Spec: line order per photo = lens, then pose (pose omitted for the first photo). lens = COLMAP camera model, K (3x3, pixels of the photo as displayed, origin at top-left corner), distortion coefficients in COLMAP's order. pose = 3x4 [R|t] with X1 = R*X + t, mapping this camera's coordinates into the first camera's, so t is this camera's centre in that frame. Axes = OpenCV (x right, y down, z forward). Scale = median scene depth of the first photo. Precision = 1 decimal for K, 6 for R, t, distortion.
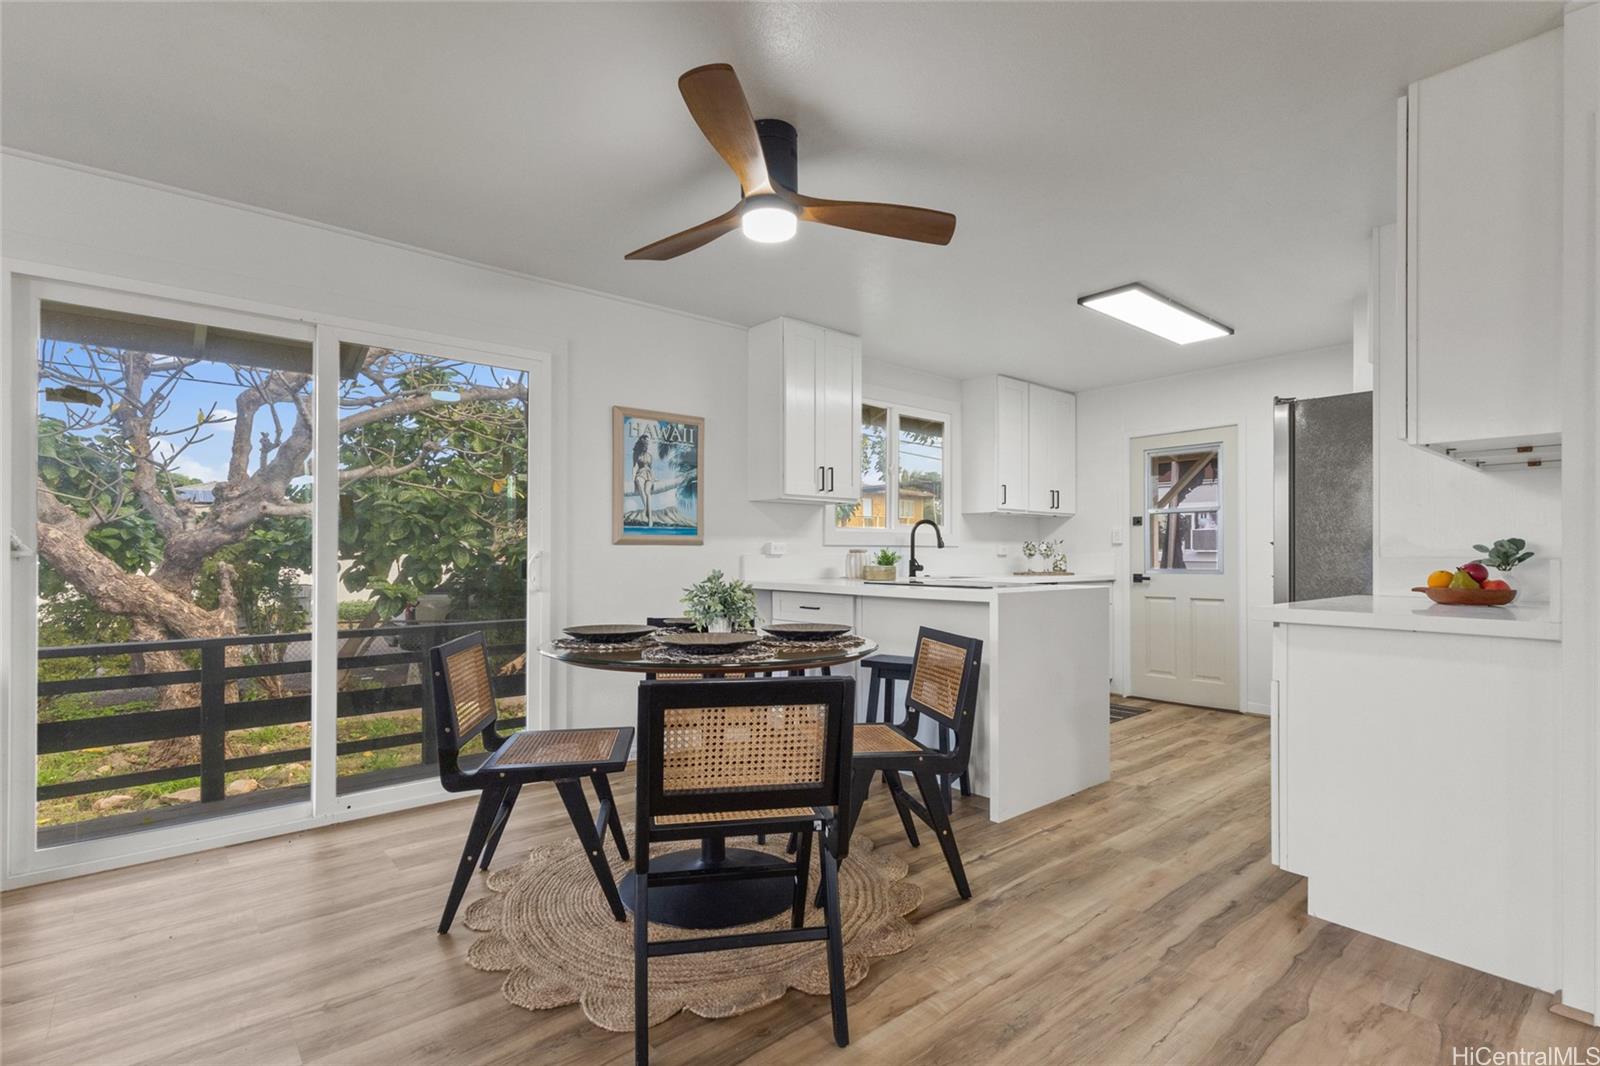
lens RADIAL K [[761.6, 0, 795.8], [0, 761.6, 549.5], [0, 0, 1]] dist [0.001898, 0.000741]
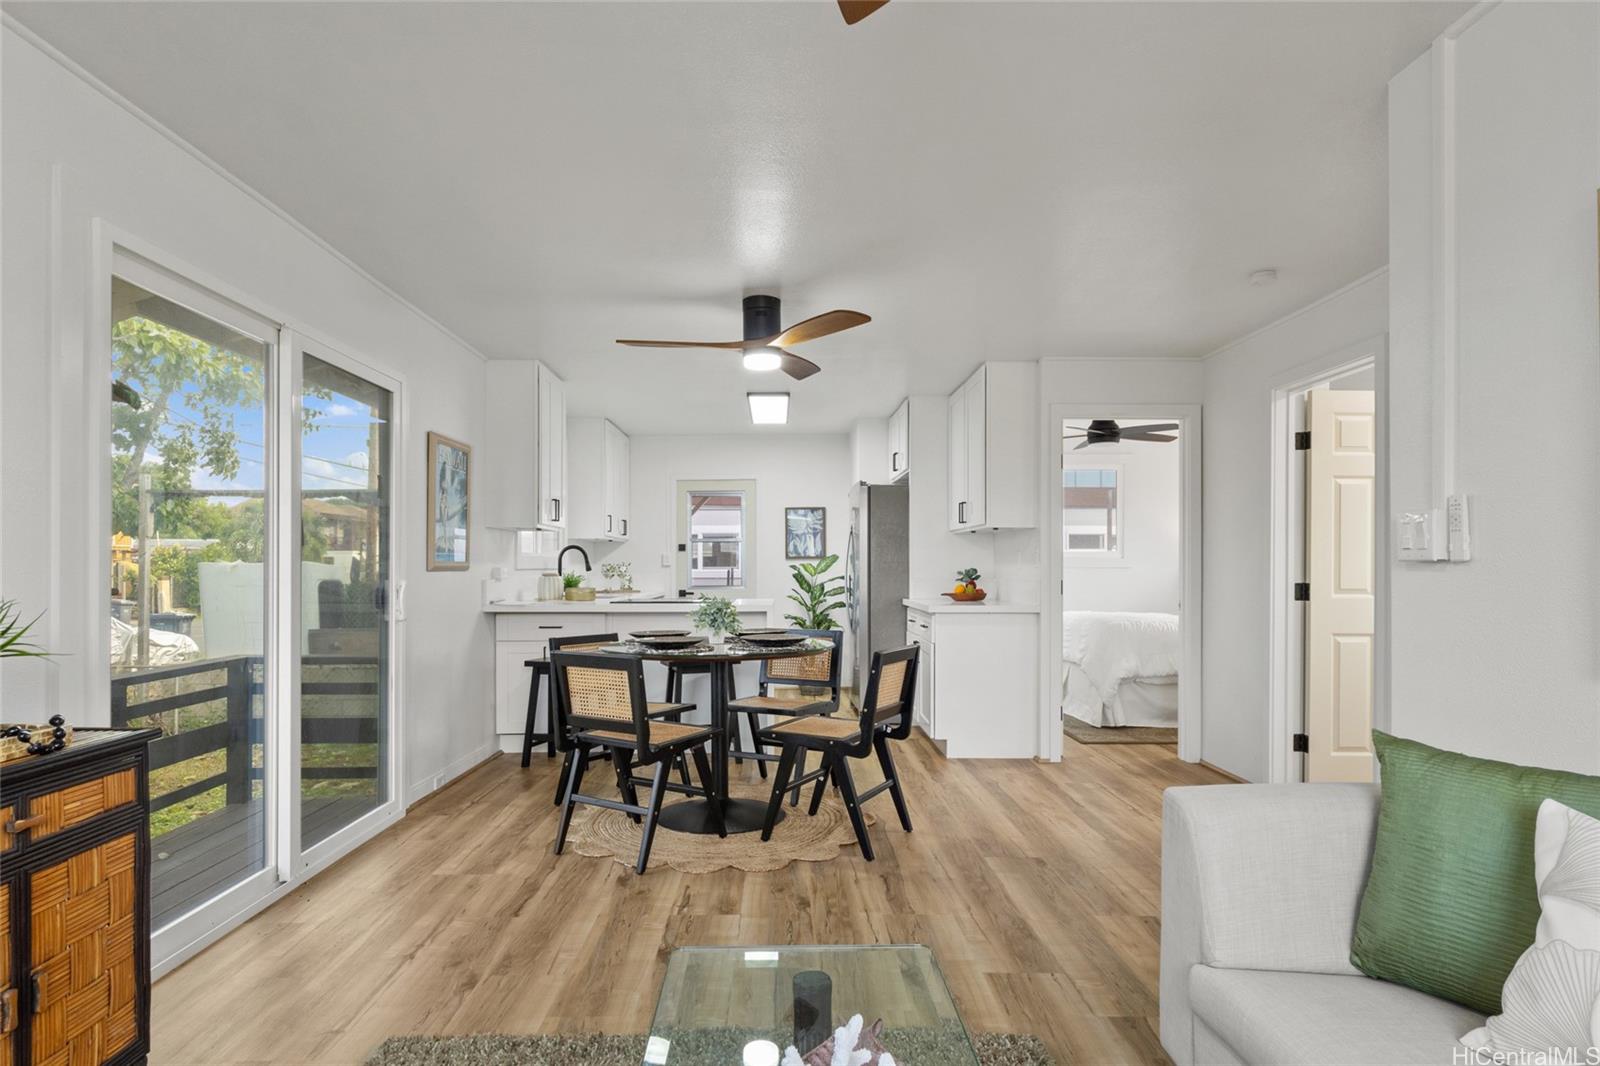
lens RADIAL K [[892.5, 0, 798.7], [0, 892.5, 562.1], [0, 0, 1]] dist [-0.000572, -0.000165]
pose [[0.634248, 0.002369, 0.773126, -0.683227], [-0.002773, 0.999996, -0.000789, -0.015938], [-0.773125, -0.001644, 0.634252, -0.084899]]
